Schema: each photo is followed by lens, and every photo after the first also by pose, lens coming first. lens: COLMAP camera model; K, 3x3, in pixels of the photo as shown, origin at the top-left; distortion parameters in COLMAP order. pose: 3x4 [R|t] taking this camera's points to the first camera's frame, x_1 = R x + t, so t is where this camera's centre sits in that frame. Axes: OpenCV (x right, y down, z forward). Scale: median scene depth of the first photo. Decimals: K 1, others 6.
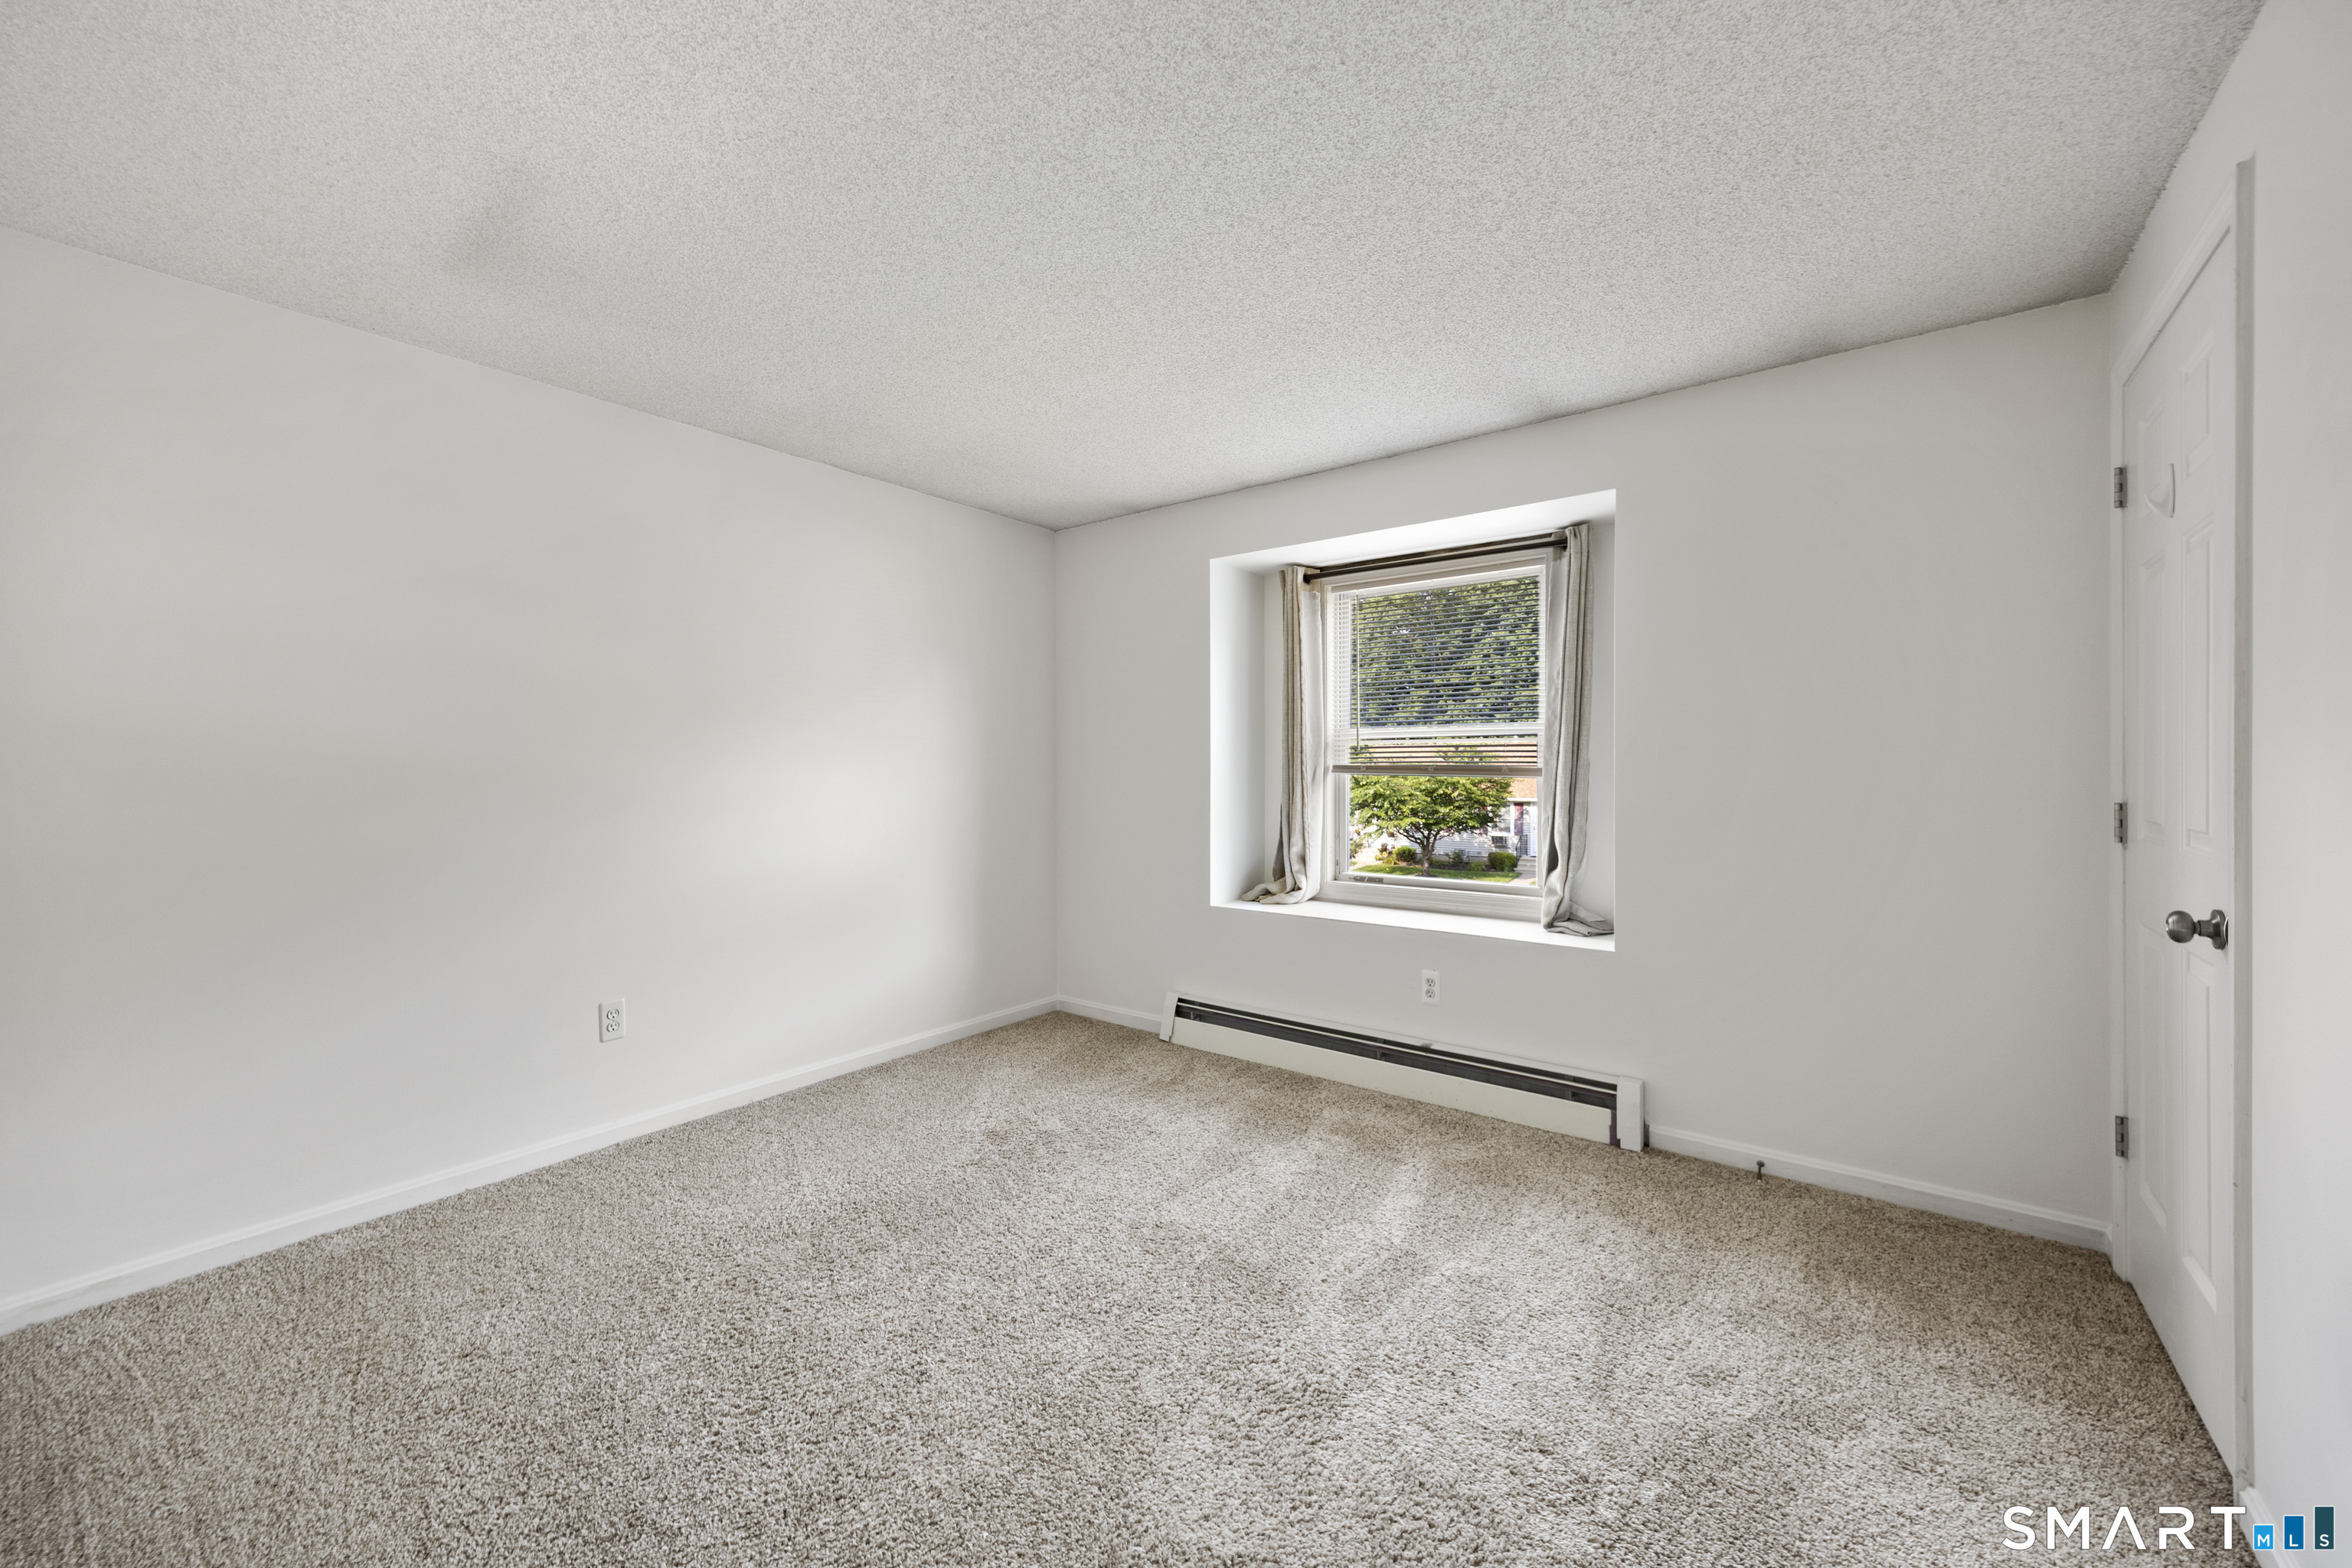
lens RADIAL K [[895.4, 0, 1176.0], [0, 895.4, 784.0], [0, 0, 1]] dist [0.020463, 0.000081]
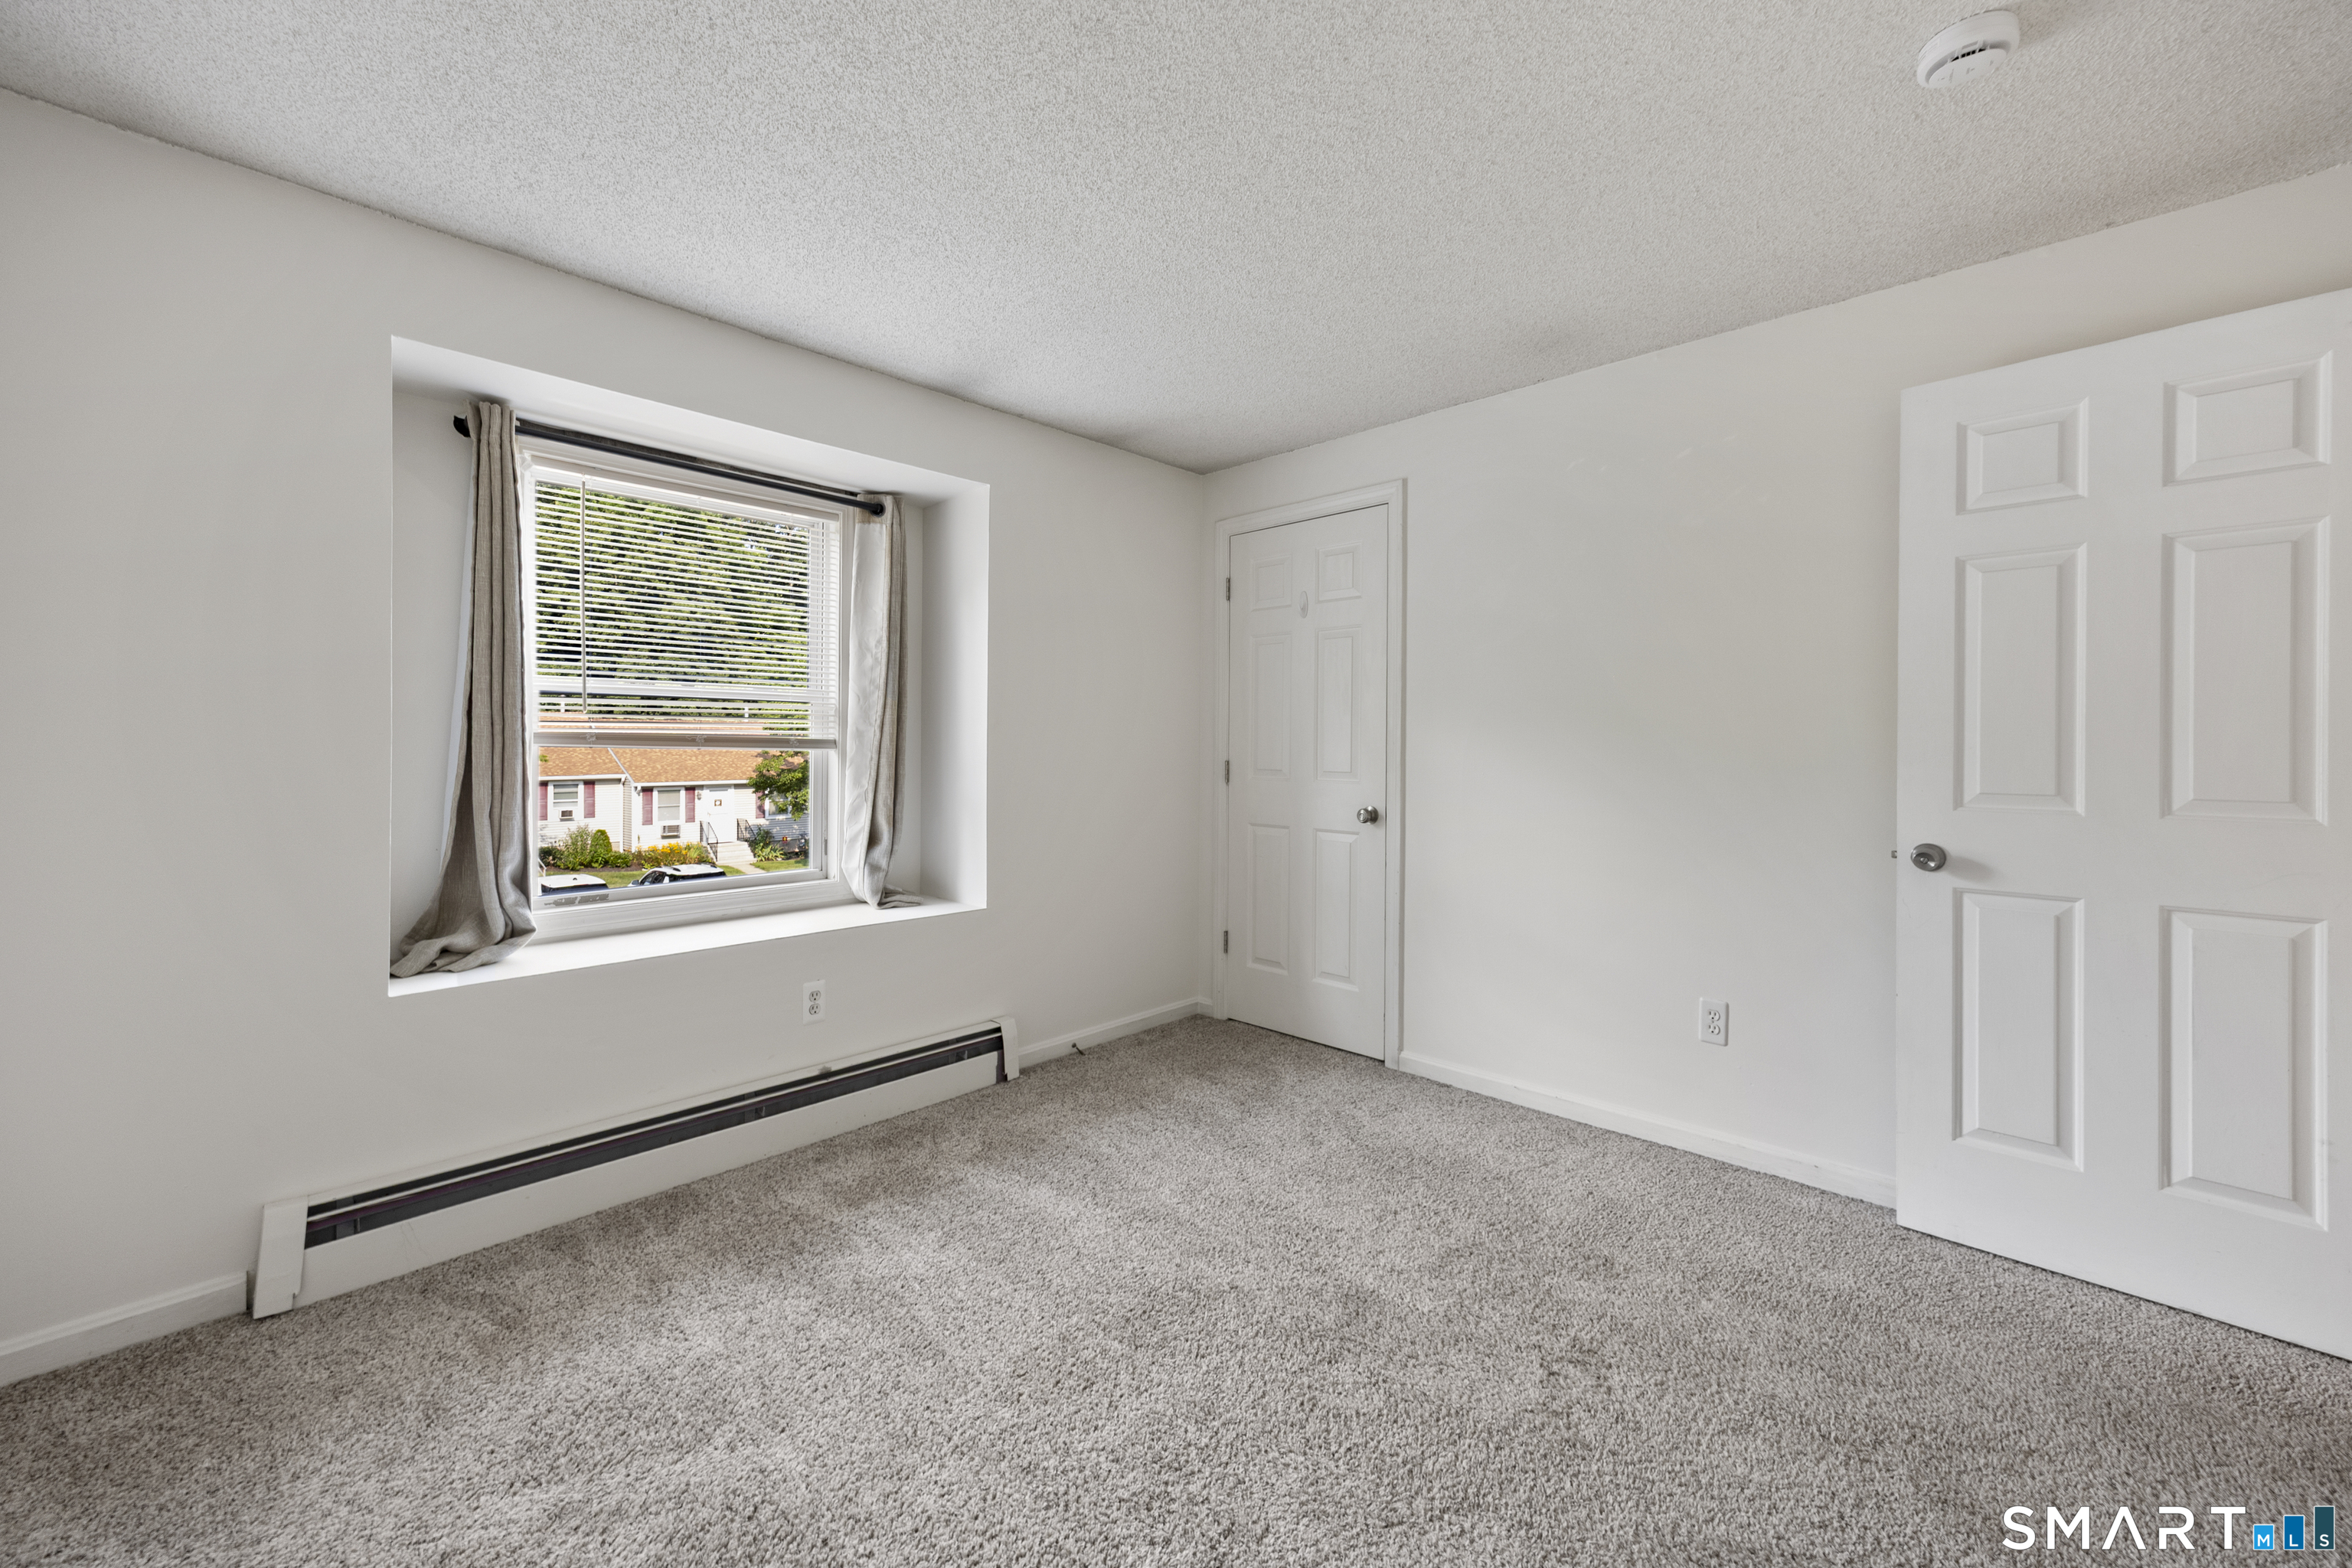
lens RADIAL K [[916.0, 0, 1187.6], [0, 916.0, 753.7], [0, 0, 1]] dist [0.002315, 0.000287]
pose [[0.110364, -0.007250, 0.993865, -0.589144], [0.013191, 0.999896, 0.005829, -0.003863], [-0.993804, 0.012467, 0.110448, 0.634568]]
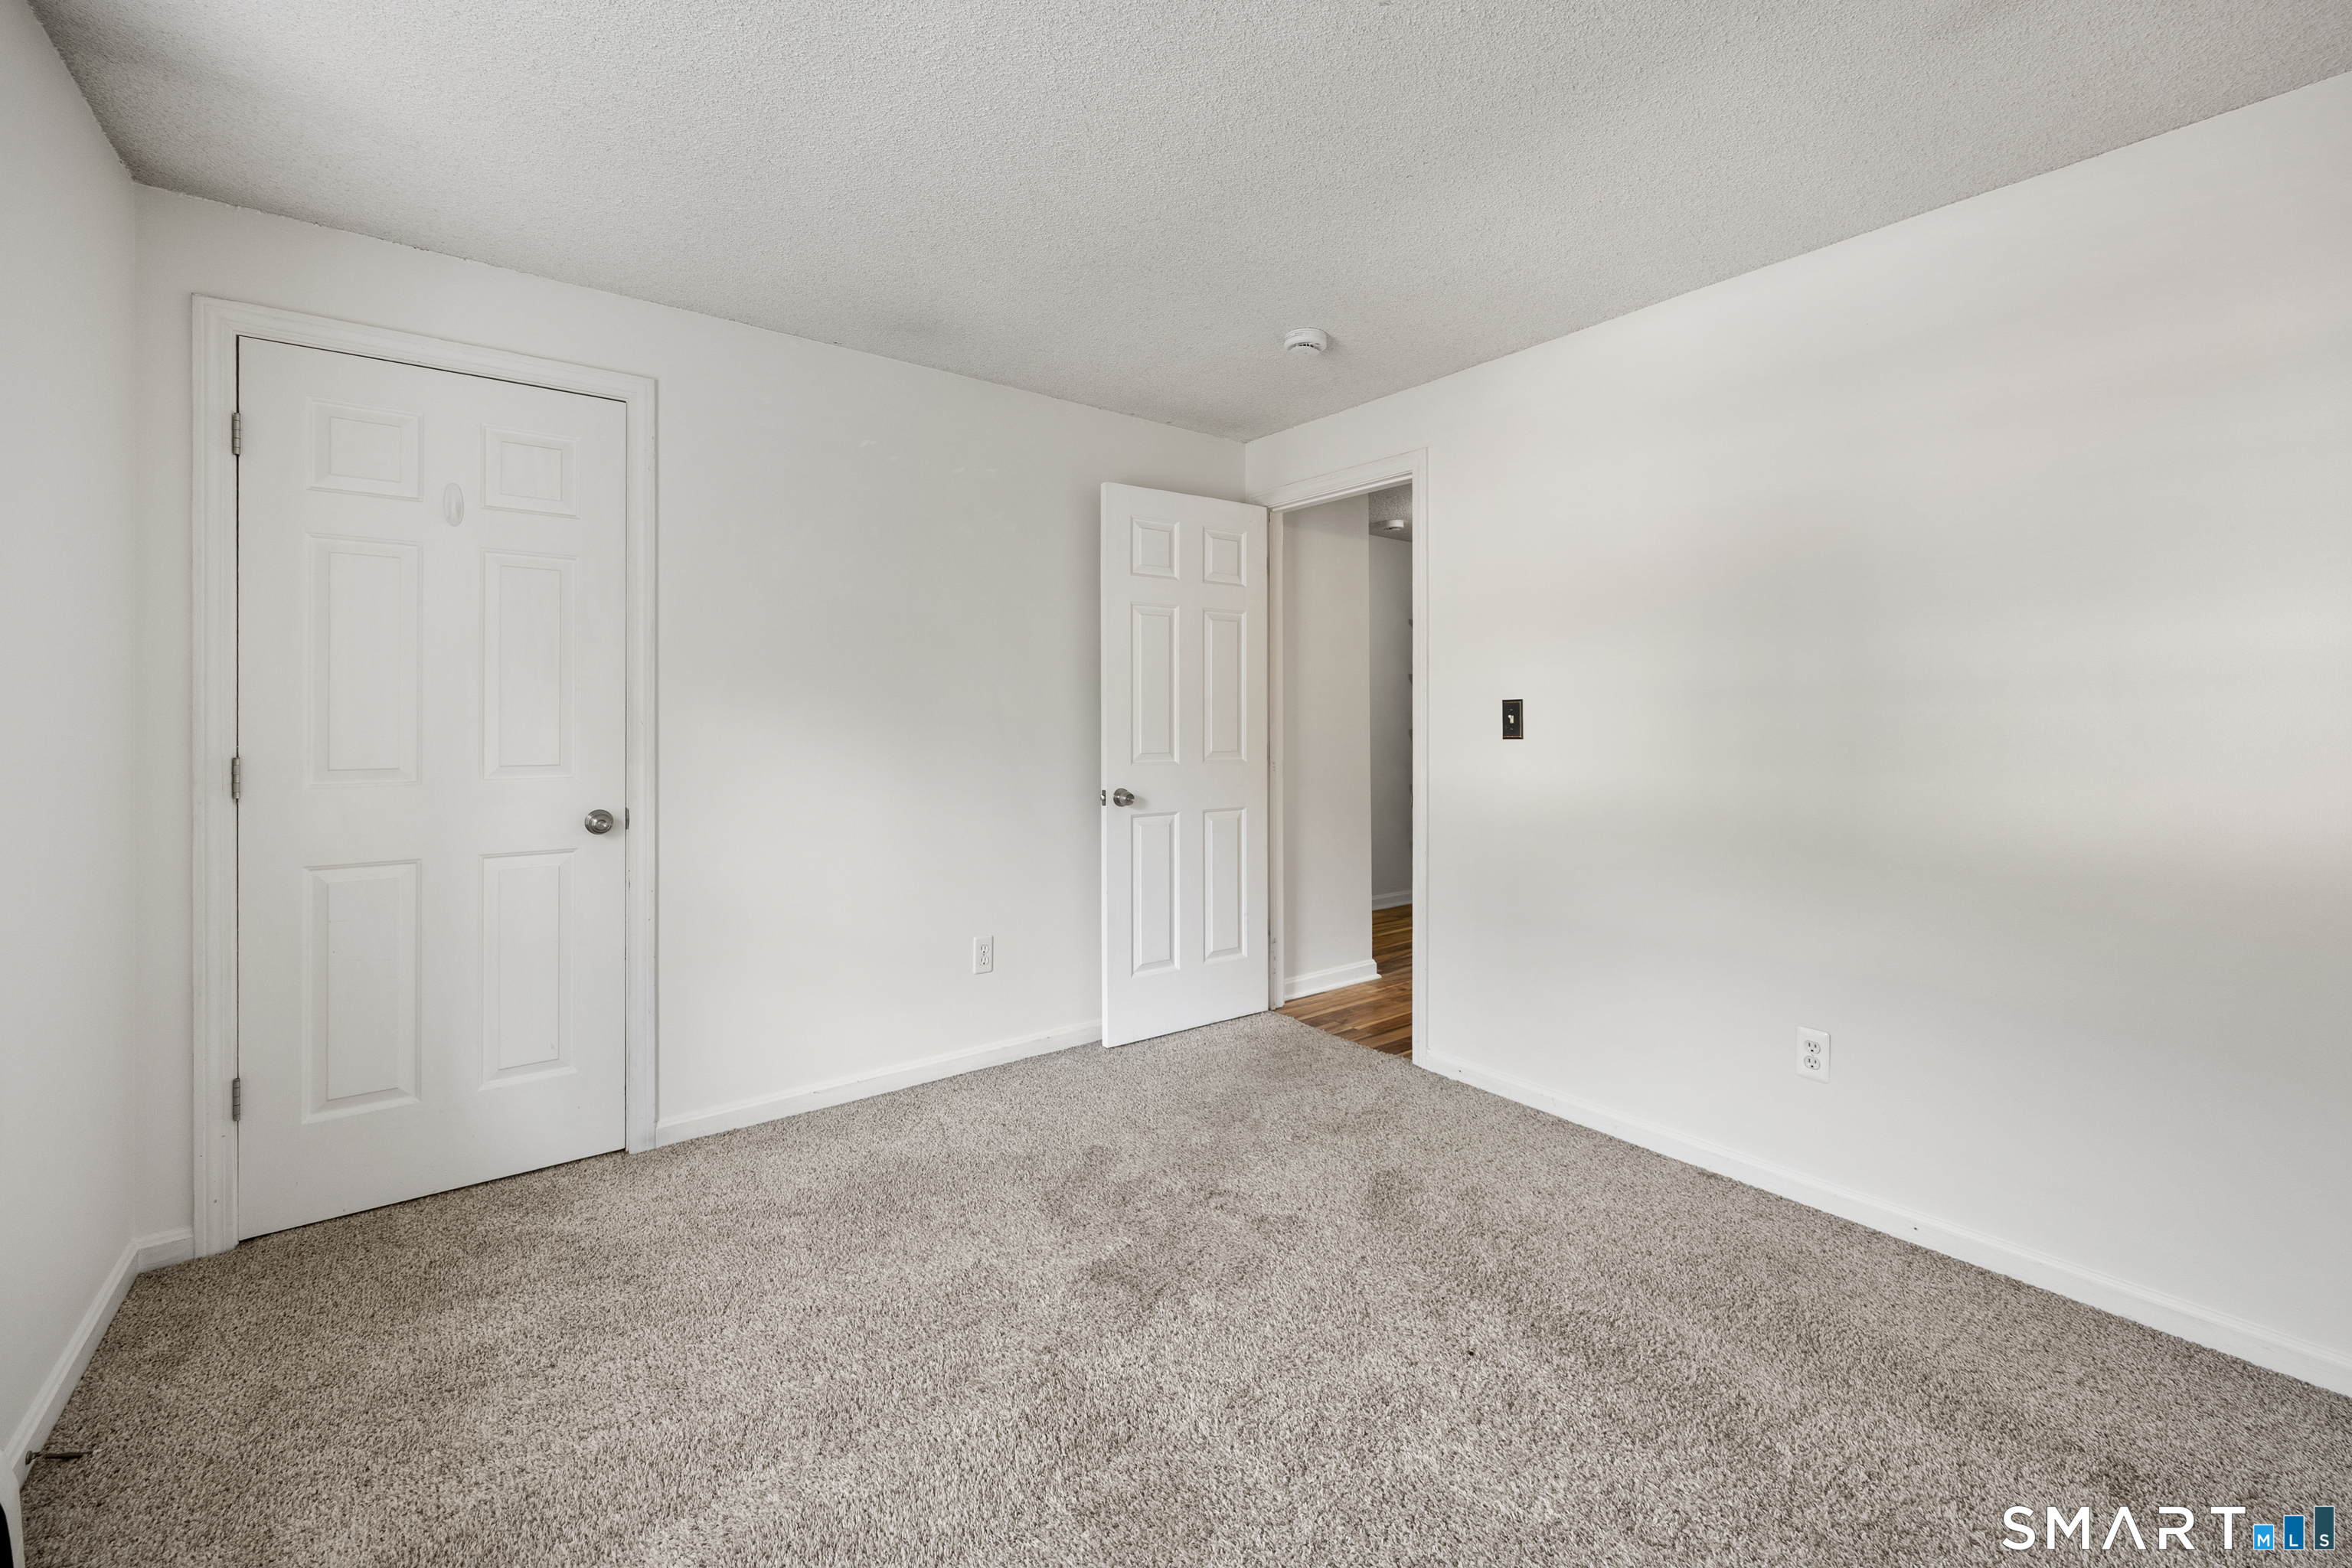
lens RADIAL K [[953.7, 0, 1169.7], [0, 953.7, 735.5], [0, 0, 1]] dist [-0.000945, -0.000167]
pose [[-0.963687, 0.001252, 0.267030, -0.146573], [0.009179, 0.999553, 0.028438, -0.016244], [-0.266875, 0.029856, -0.963269, 1.243272]]
